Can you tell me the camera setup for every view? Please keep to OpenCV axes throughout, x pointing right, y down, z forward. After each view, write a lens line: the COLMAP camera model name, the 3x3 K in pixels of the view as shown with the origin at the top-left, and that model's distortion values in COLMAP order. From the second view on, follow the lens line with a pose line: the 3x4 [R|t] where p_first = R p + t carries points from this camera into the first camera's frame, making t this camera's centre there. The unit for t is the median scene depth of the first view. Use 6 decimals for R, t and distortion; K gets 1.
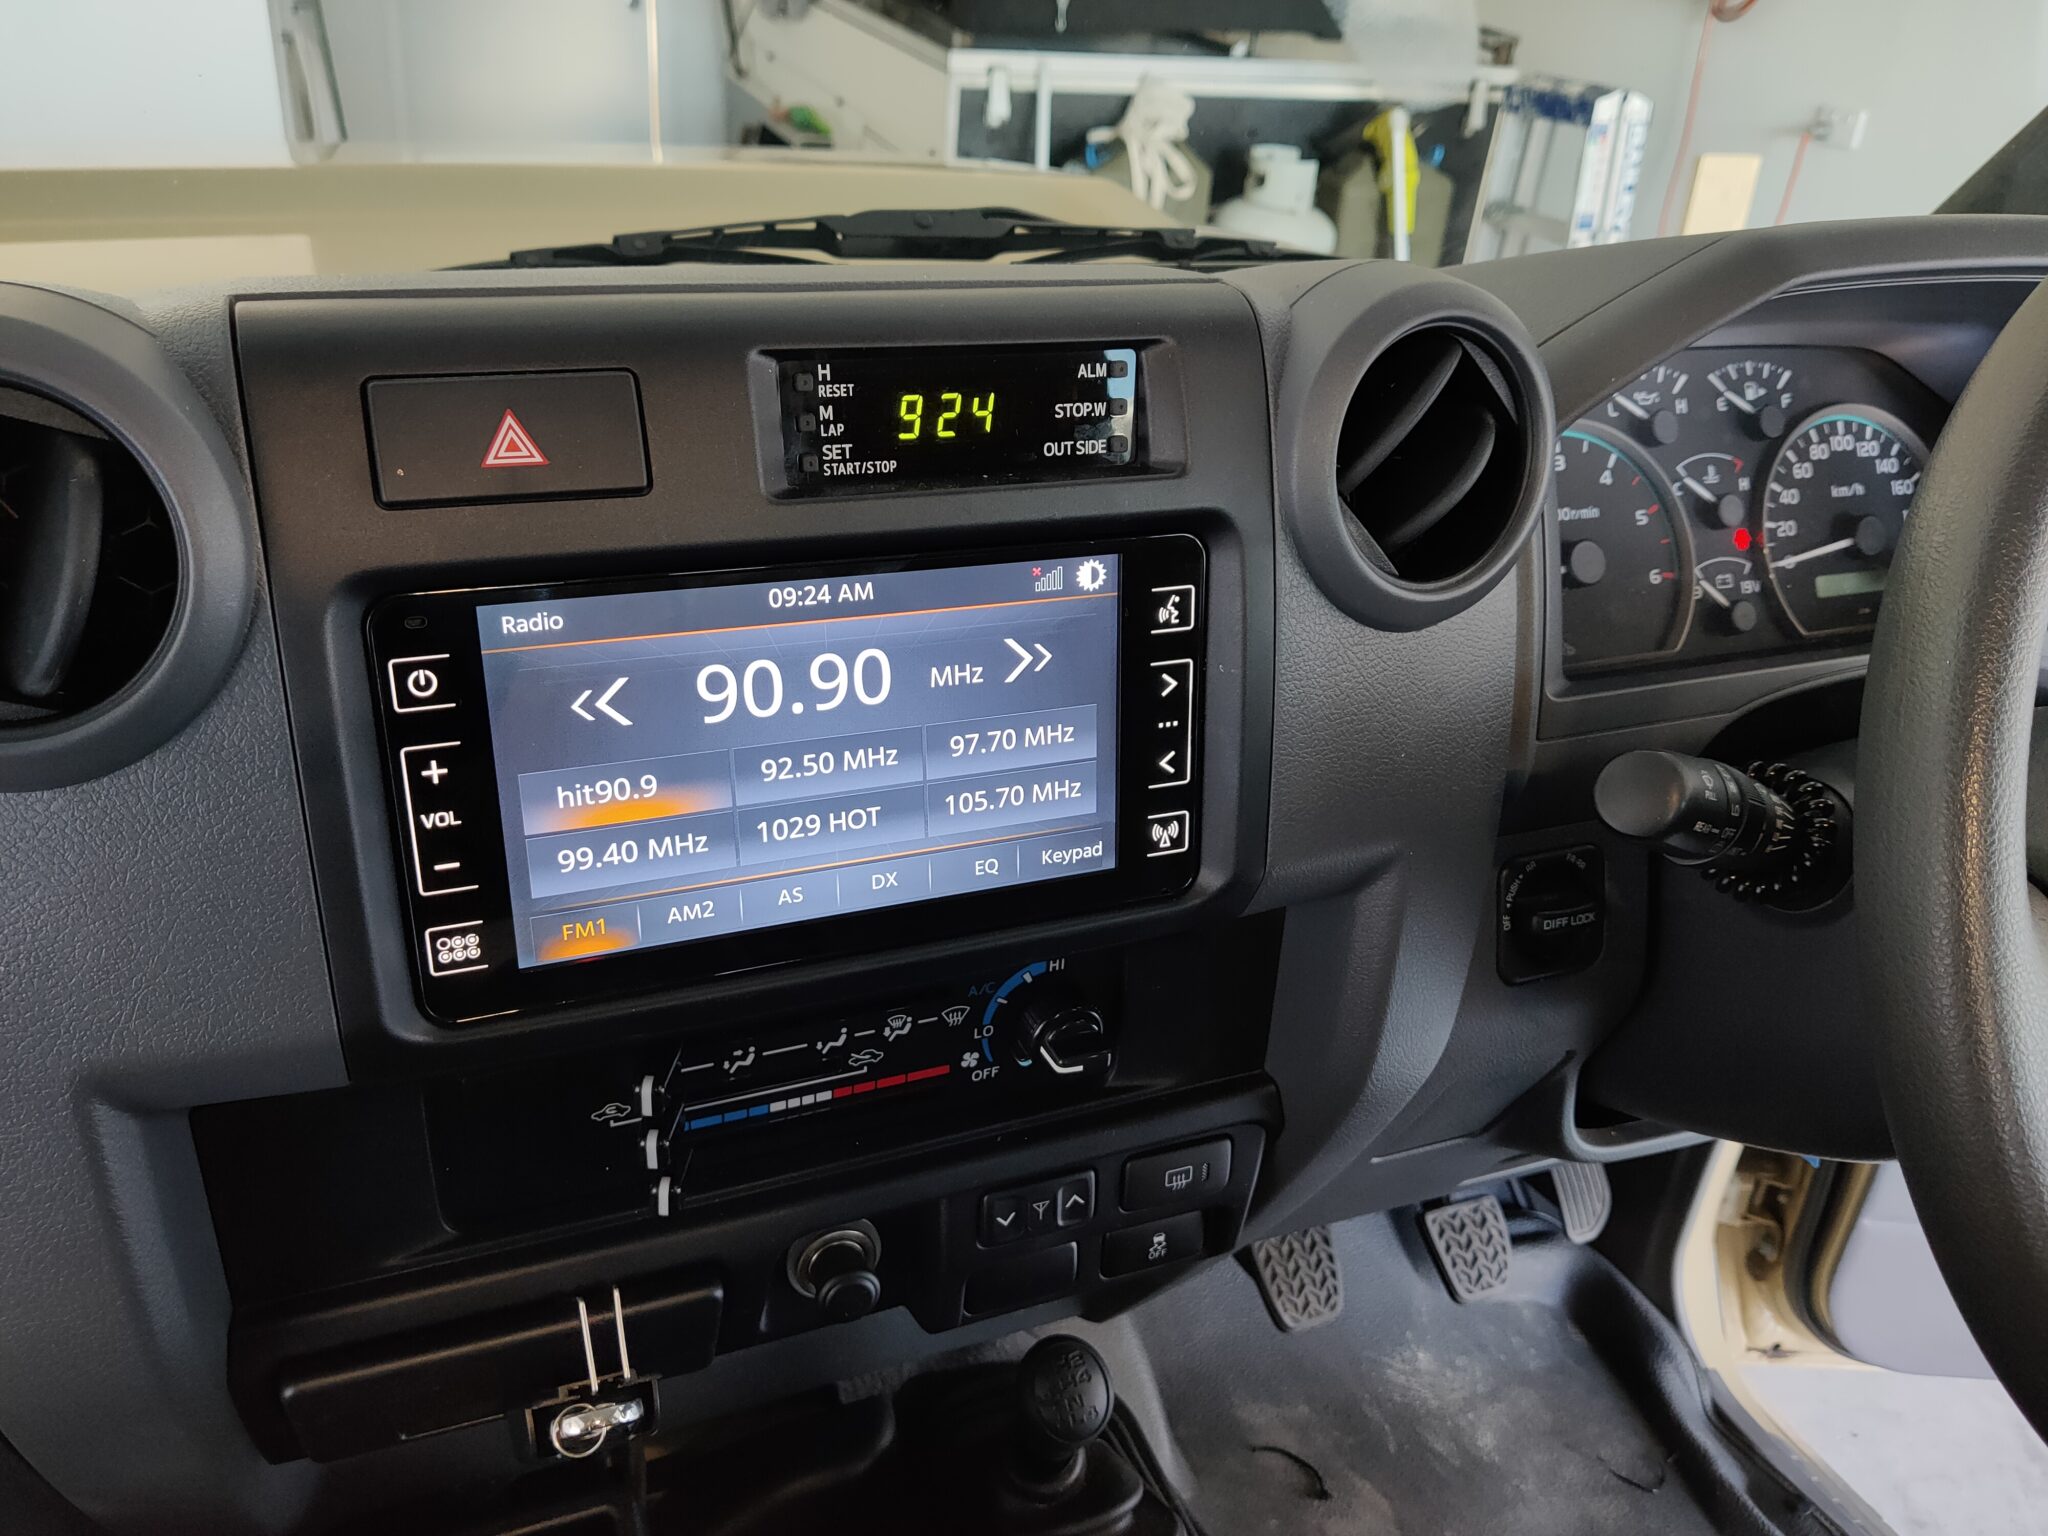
lens RADIAL K [[1605.7, 0, 1038.0], [0, 1605.7, 780.9], [0, 0, 1]] dist [0.060360, -0.166797]
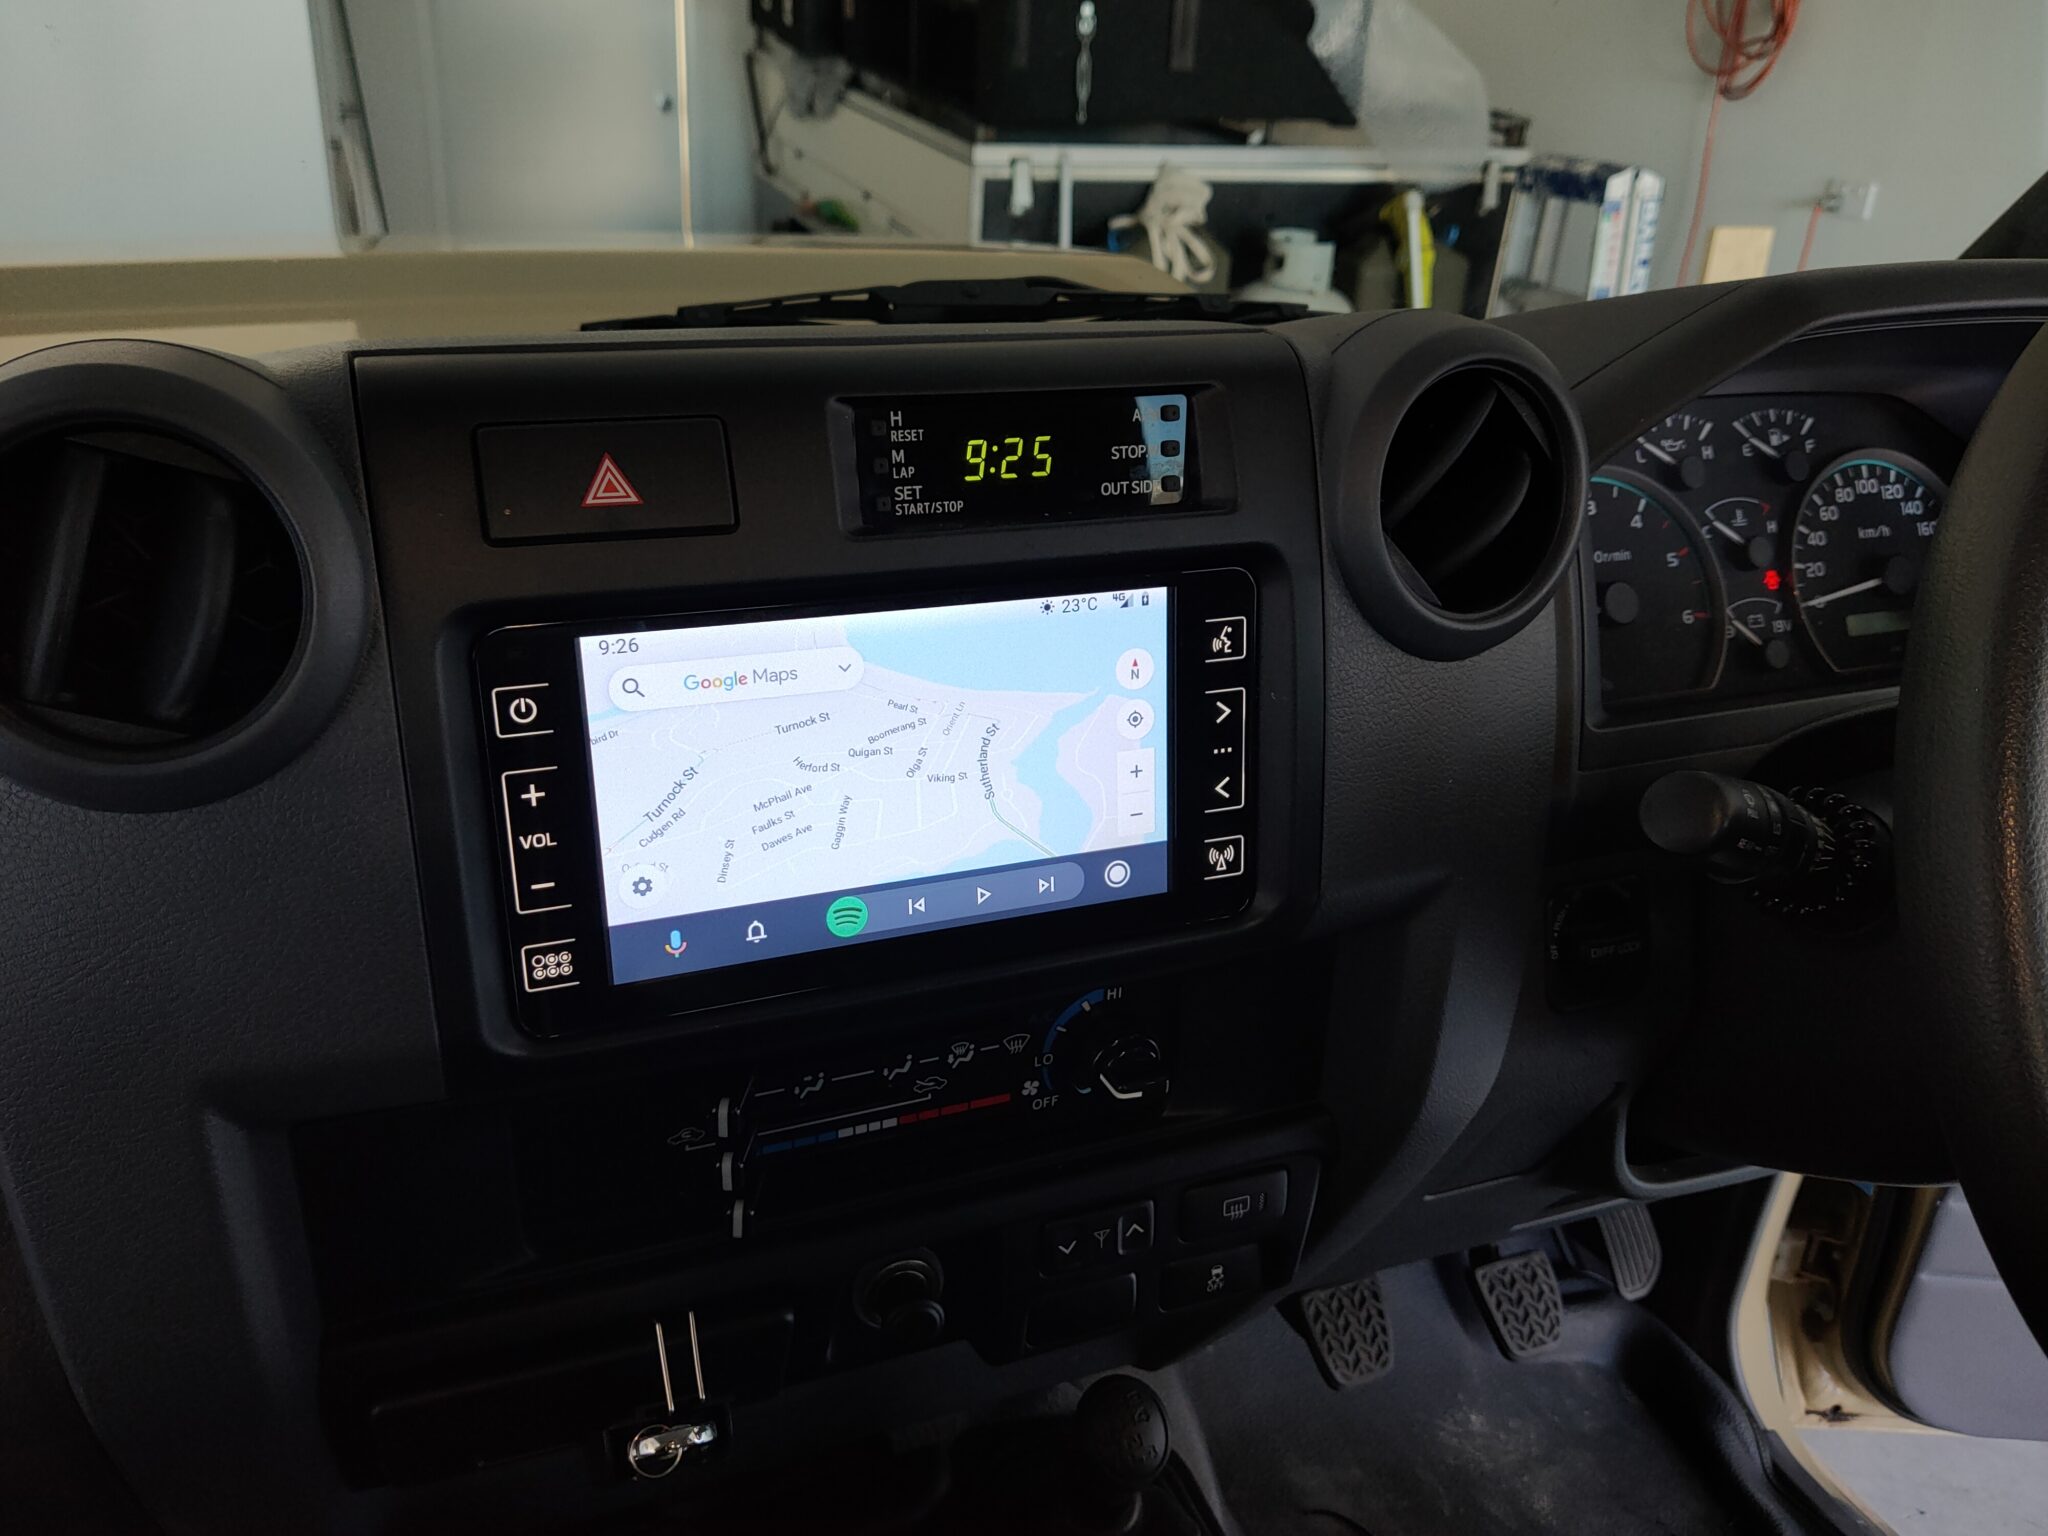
lens RADIAL K [[1608.4, 0, 1028.0], [0, 1608.4, 764.2], [0, 0, 1]] dist [0.057273, -0.150916]
pose [[0.999689, -0.012623, -0.021488, -0.020011], [0.011316, 0.998140, -0.059901, 0.030395], [0.022204, 0.059639, 0.997973, -0.035971]]
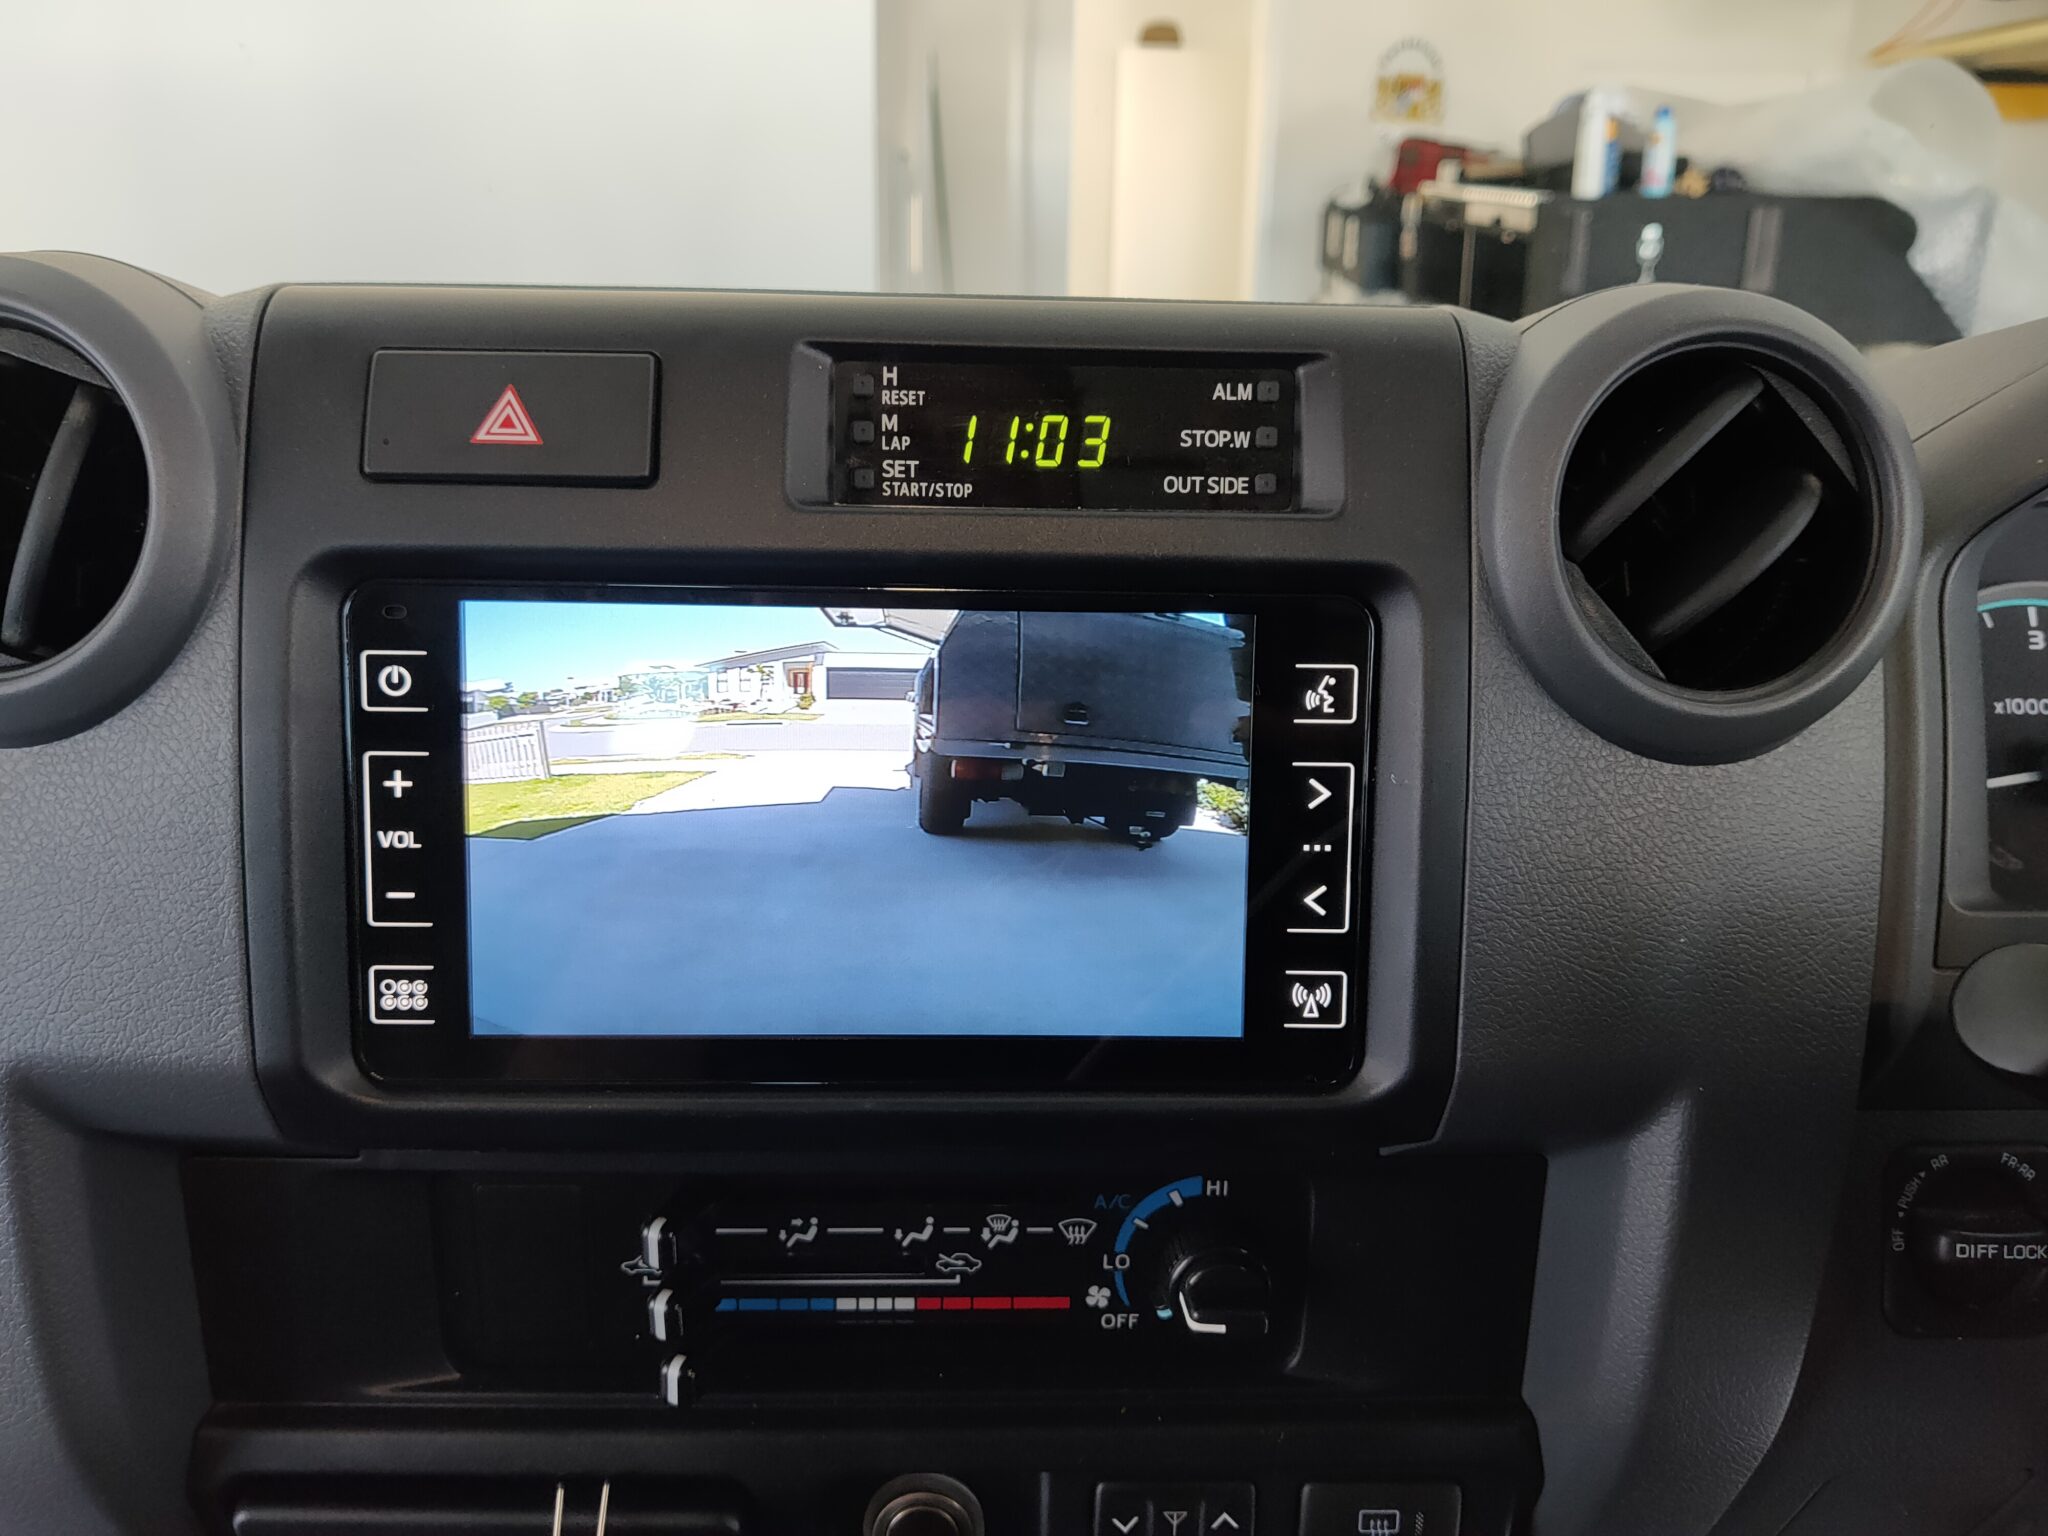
lens RADIAL K [[1621.8, 0, 1025.8], [0, 1621.8, 783.9], [0, 0, 1]] dist [0.024275, -0.067532]
pose [[0.931331, 0.059749, -0.359238, 0.200833], [-0.133459, 0.973818, -0.184028, 0.083839], [0.338837, 0.219335, 0.914922, 0.218166]]
